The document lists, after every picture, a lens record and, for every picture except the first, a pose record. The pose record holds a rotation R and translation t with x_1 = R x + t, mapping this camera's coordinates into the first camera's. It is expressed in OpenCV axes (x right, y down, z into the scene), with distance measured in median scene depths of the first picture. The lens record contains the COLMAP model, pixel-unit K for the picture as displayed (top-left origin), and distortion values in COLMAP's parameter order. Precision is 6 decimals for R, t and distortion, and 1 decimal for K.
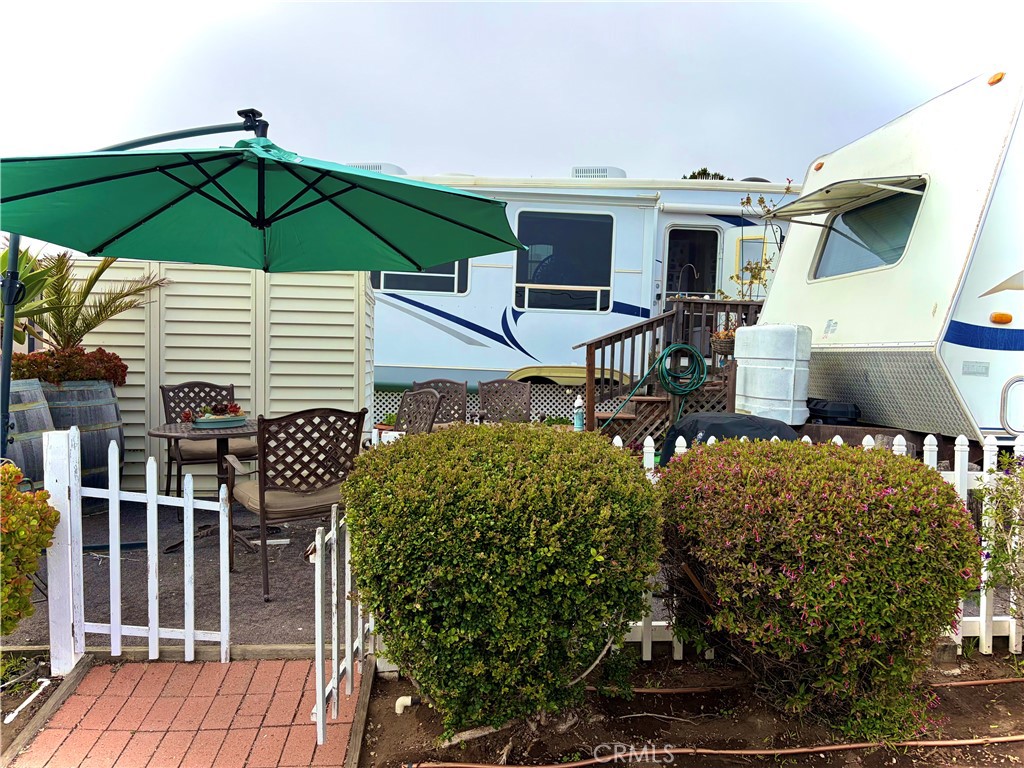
lens RADIAL K [[774.3, 0, 513.3], [0, 774.3, 386.2], [0, 0, 1]] dist [0.056705, -0.062378]
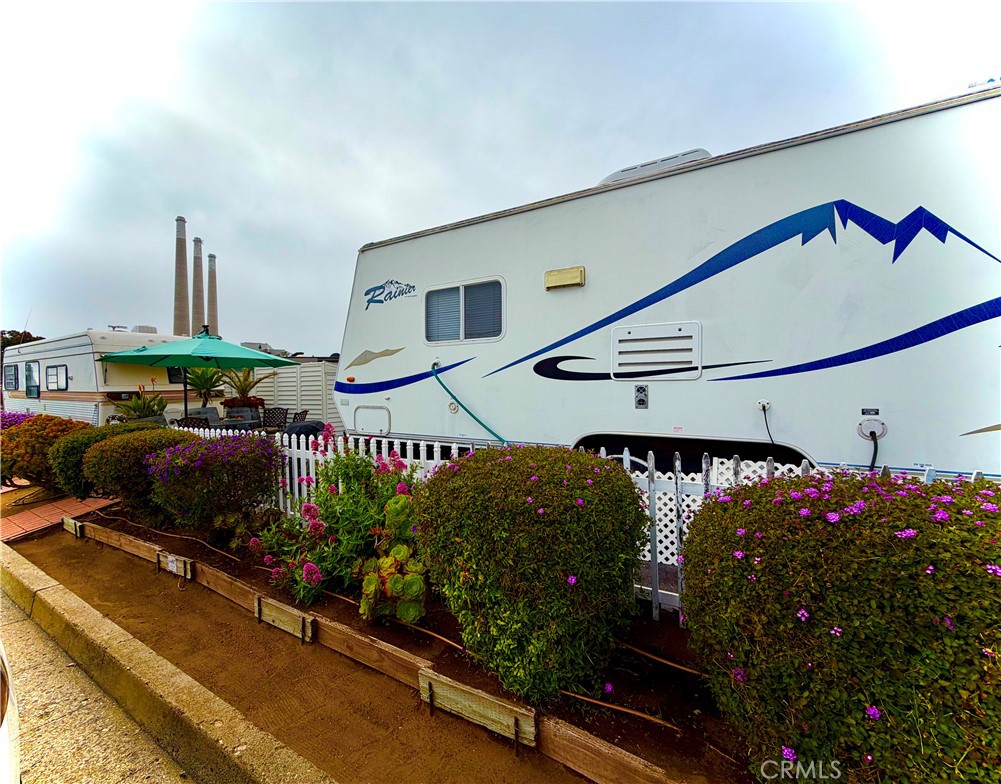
lens RADIAL K [[437.4, 0, 500.5], [0, 437.4, 392.0], [0, 0, 1]] dist [-0.000432, -0.000043]
pose [[0.795870, -0.021786, -0.605075, 1.207046], [0.004438, 0.999535, -0.030152, -0.009032], [0.605451, 0.021312, 0.795597, 0.204249]]
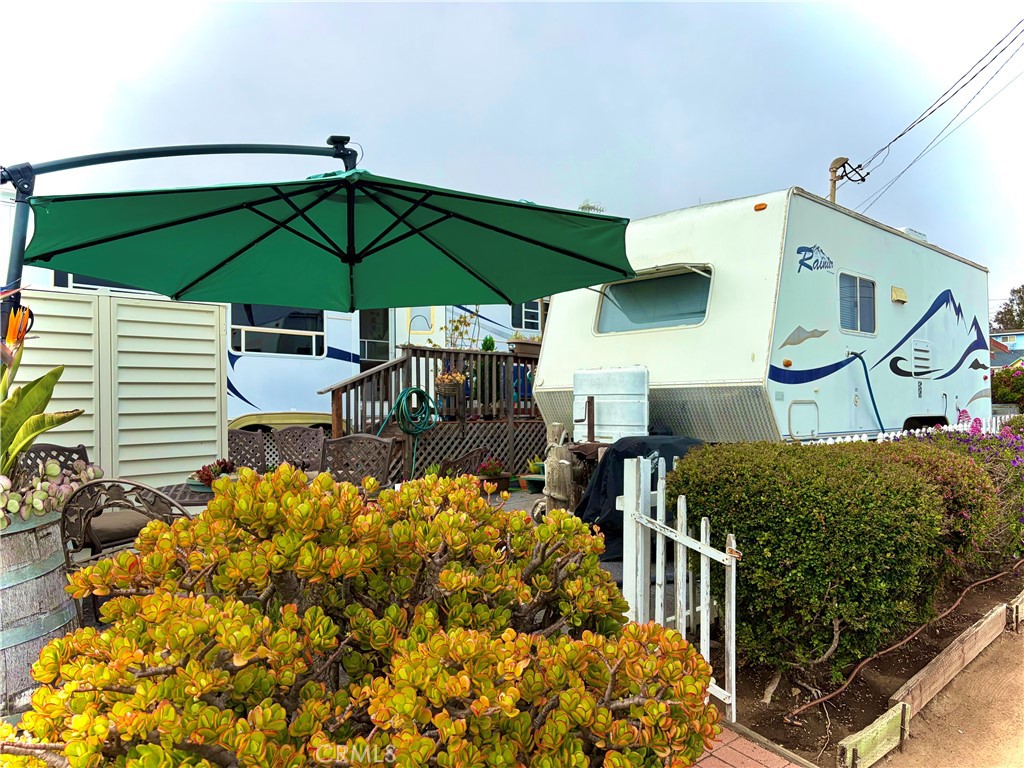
lens RADIAL K [[774.3, 0, 513.3], [0, 774.3, 386.2], [0, 0, 1]] dist [0.056705, -0.062378]
pose [[0.766236, -0.015204, 0.642379, -0.552357], [0.054164, 0.997690, -0.040993, -0.005912], [-0.640272, 0.066204, 0.765290, 0.126471]]
